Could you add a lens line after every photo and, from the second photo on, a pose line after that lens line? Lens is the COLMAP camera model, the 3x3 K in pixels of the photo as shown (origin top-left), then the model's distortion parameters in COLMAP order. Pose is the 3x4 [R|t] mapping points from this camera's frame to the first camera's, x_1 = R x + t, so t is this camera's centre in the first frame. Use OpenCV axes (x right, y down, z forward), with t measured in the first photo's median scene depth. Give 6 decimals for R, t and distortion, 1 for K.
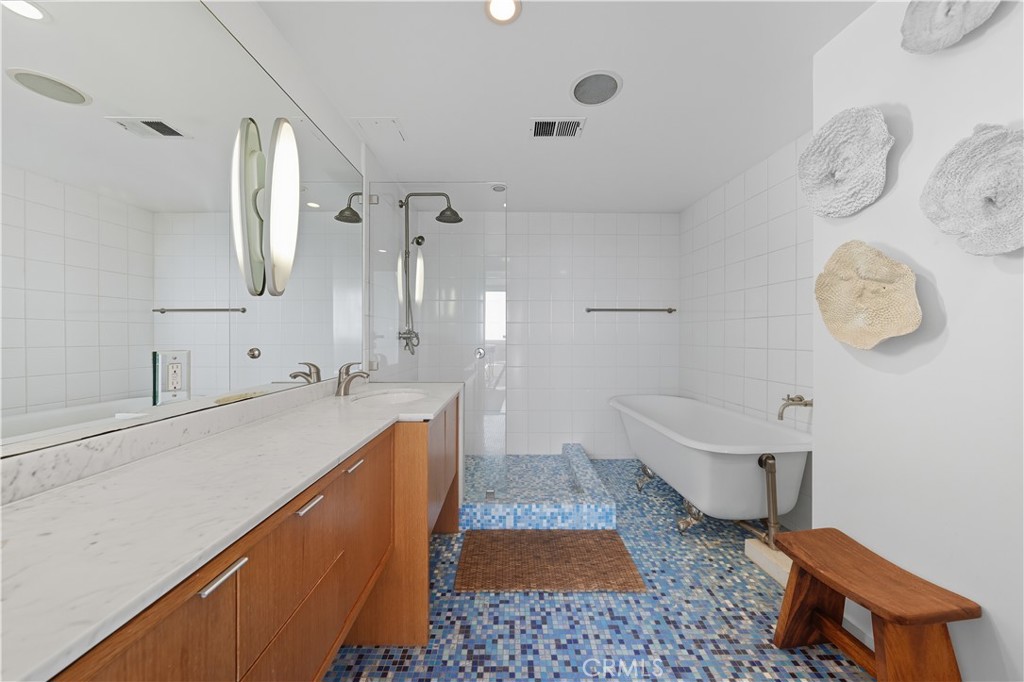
lens RADIAL K [[356.0, 0, 512.0], [0, 356.0, 341.0], [0, 0, 1]] dist [-0.000296, -0.000169]
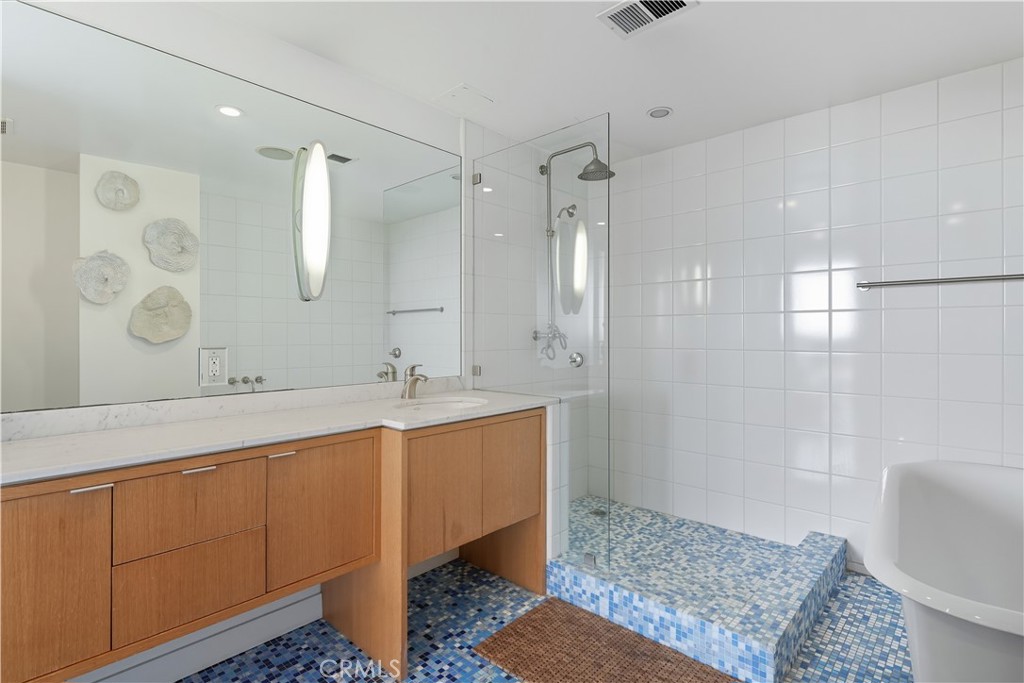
lens RADIAL K [[504.0, 0, 500.9], [0, 504.0, 338.2], [0, 0, 1]] dist [0.002795, 0.000391]
pose [[0.722896, 0.002873, -0.690951, 0.519424], [-0.008054, 0.999958, -0.004269, -0.002952], [0.690910, 0.008651, 0.722889, 0.157748]]
